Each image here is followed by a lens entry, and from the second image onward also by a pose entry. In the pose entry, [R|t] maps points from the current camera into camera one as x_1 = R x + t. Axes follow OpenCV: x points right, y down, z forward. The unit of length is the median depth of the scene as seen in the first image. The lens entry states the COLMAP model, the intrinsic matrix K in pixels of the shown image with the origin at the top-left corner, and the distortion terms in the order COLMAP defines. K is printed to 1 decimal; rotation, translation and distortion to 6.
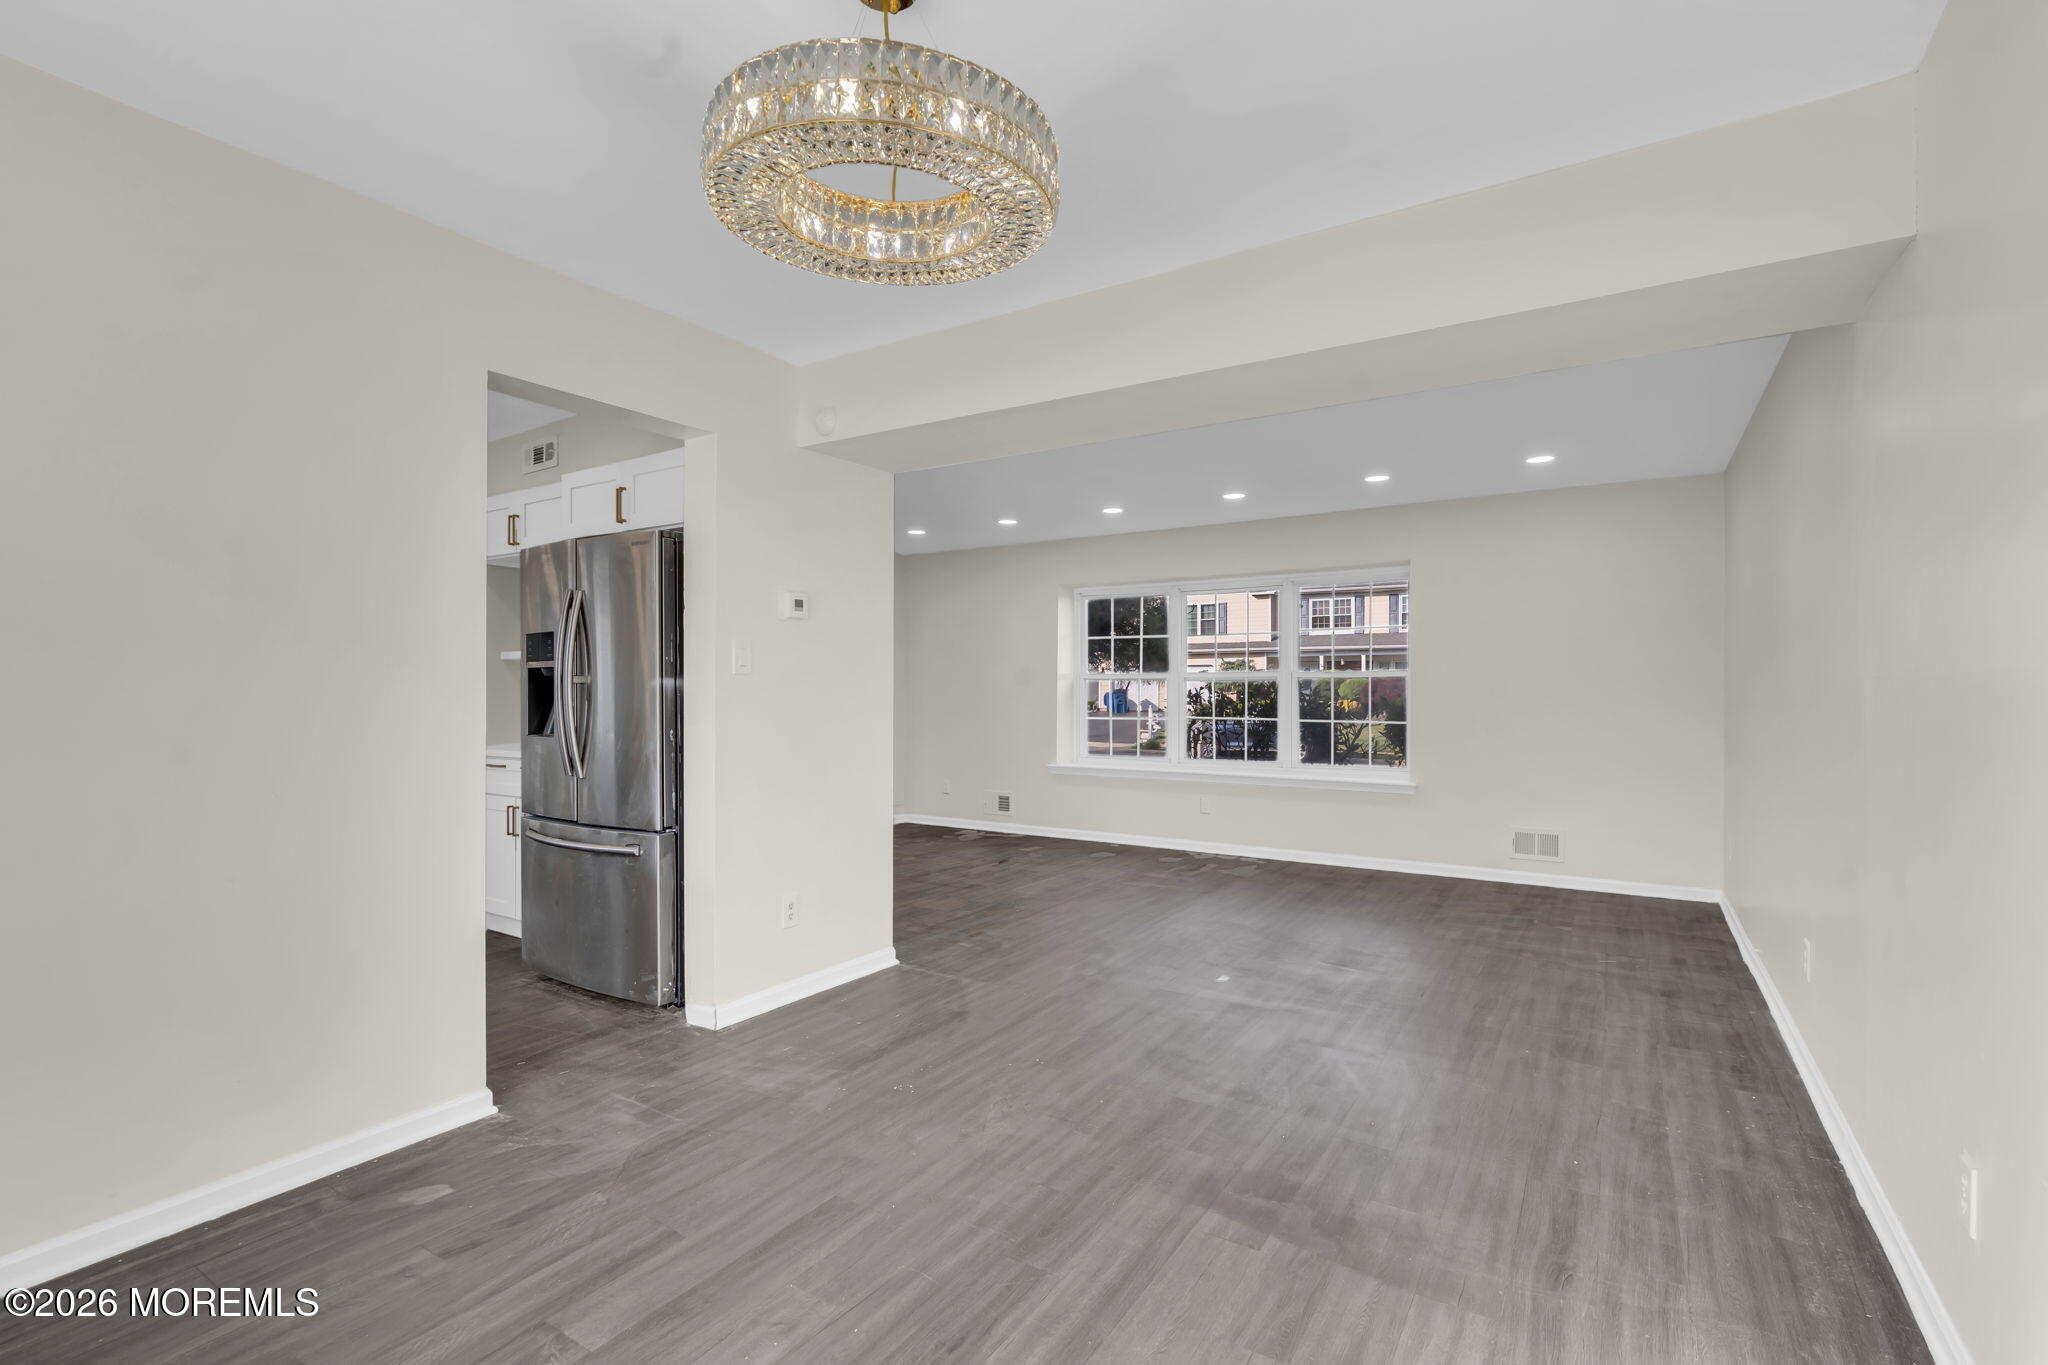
lens RADIAL K [[929.6, 0, 1020.8], [0, 929.6, 684.9], [0, 0, 1]] dist [-0.003614, -0.000026]
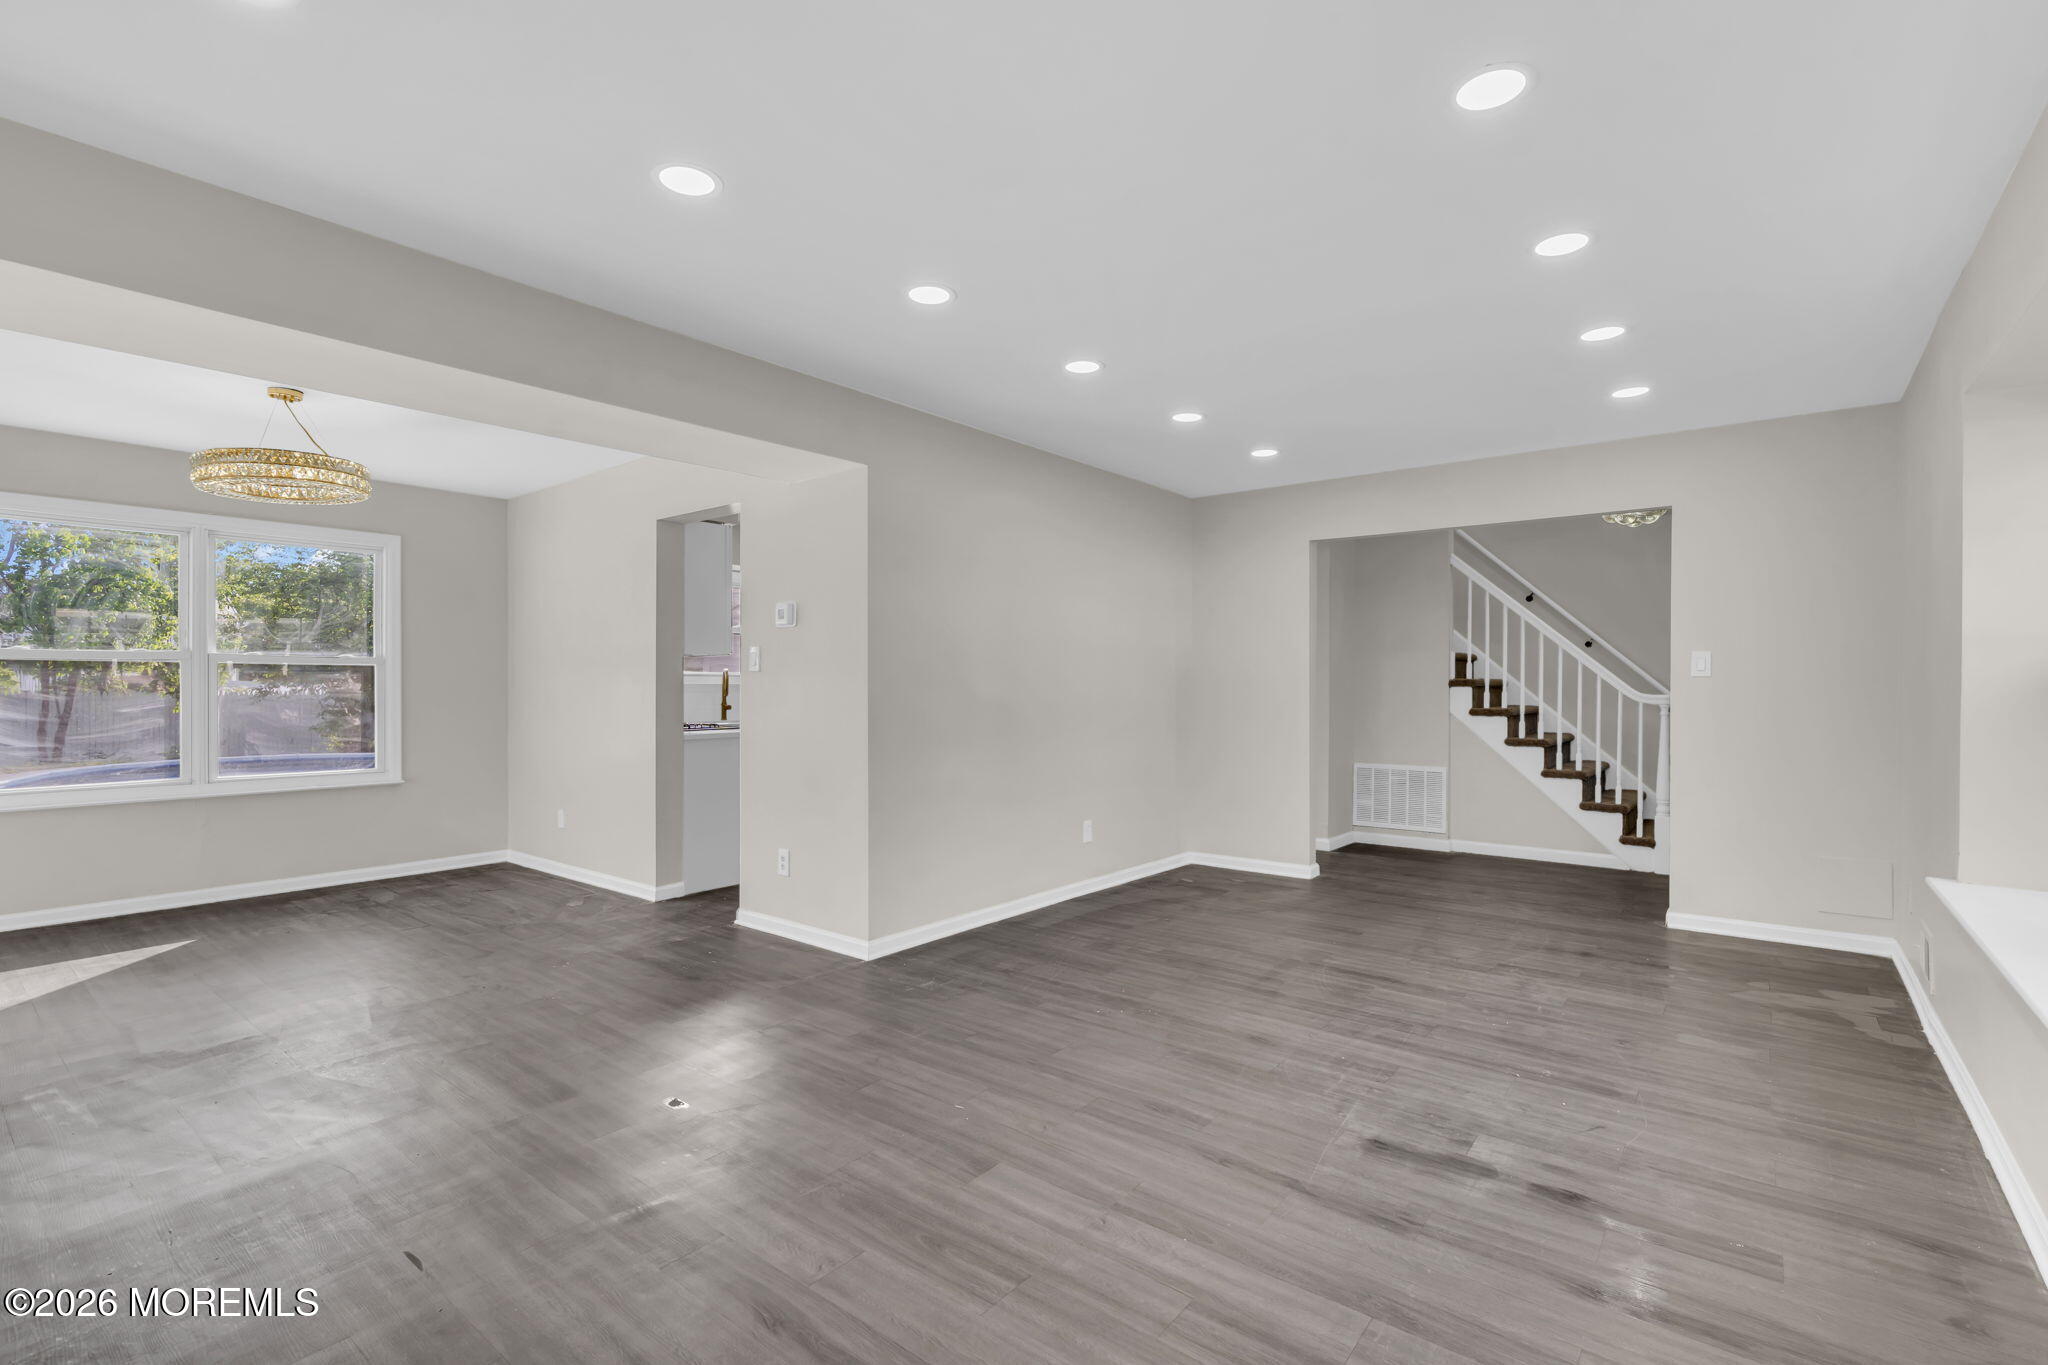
lens RADIAL K [[929.6, 0, 1020.8], [0, 929.6, 684.9], [0, 0, 1]] dist [-0.003614, -0.000026]
pose [[-0.098515, -0.000804, -0.995135, 0.480636], [0.006634, 0.999977, -0.001465, 0.006158], [0.995113, -0.006746, -0.098508, 0.728968]]
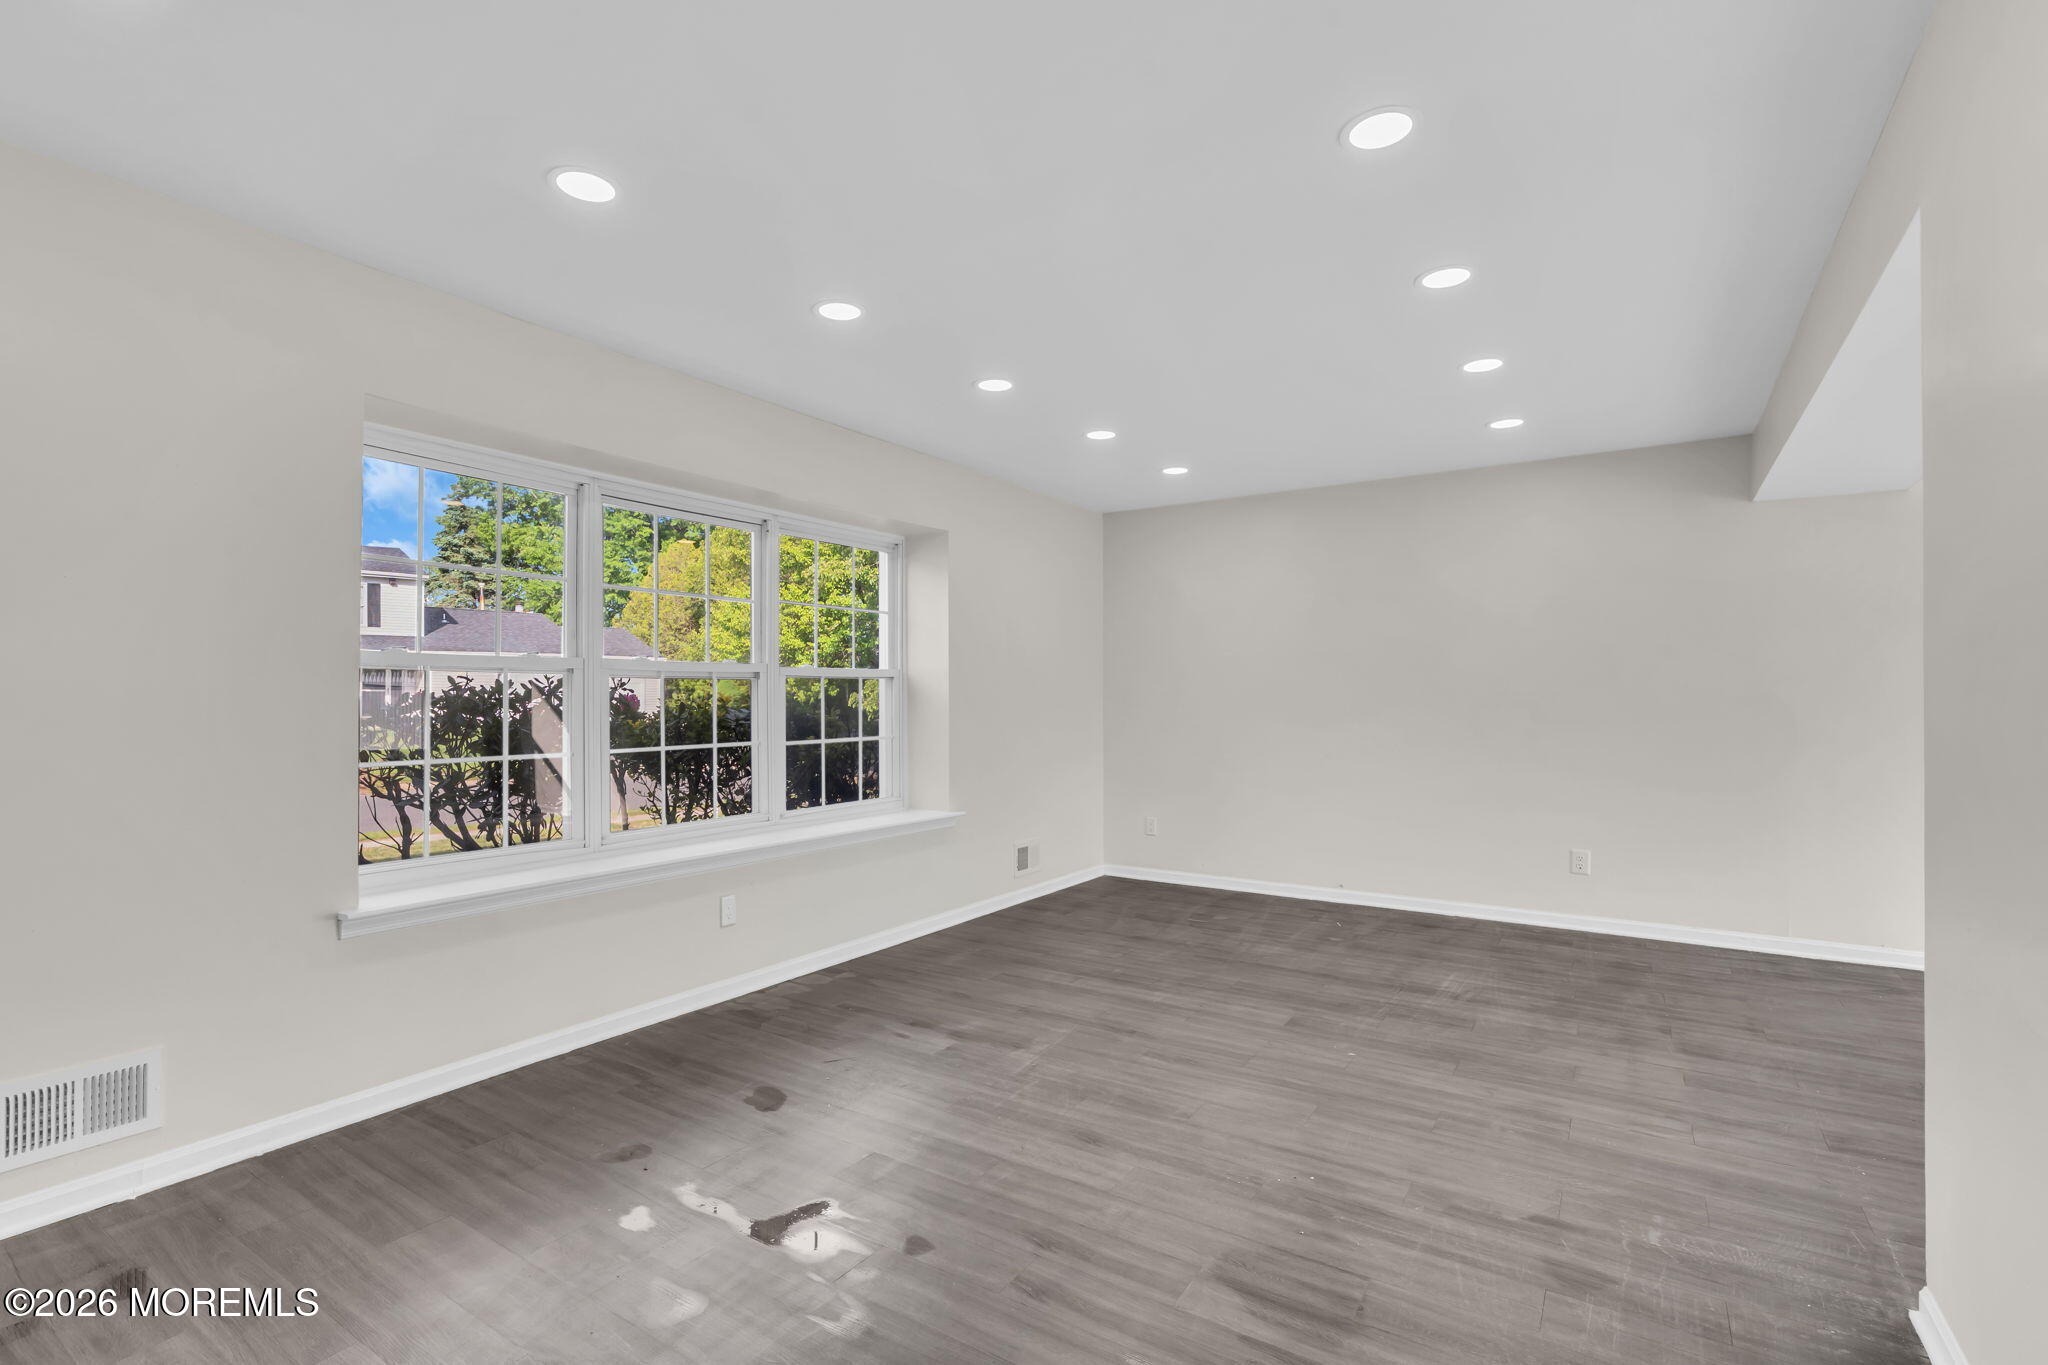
lens RADIAL K [[937.7, 0, 1020.8], [0, 937.7, 700.6], [0, 0, 1]] dist [-0.003708, 0.000099]
pose [[0.004843, -0.004892, 0.999976, -0.333354], [-0.007495, 0.999960, 0.004929, 0.004983], [-0.999960, -0.007519, 0.004806, 0.823138]]
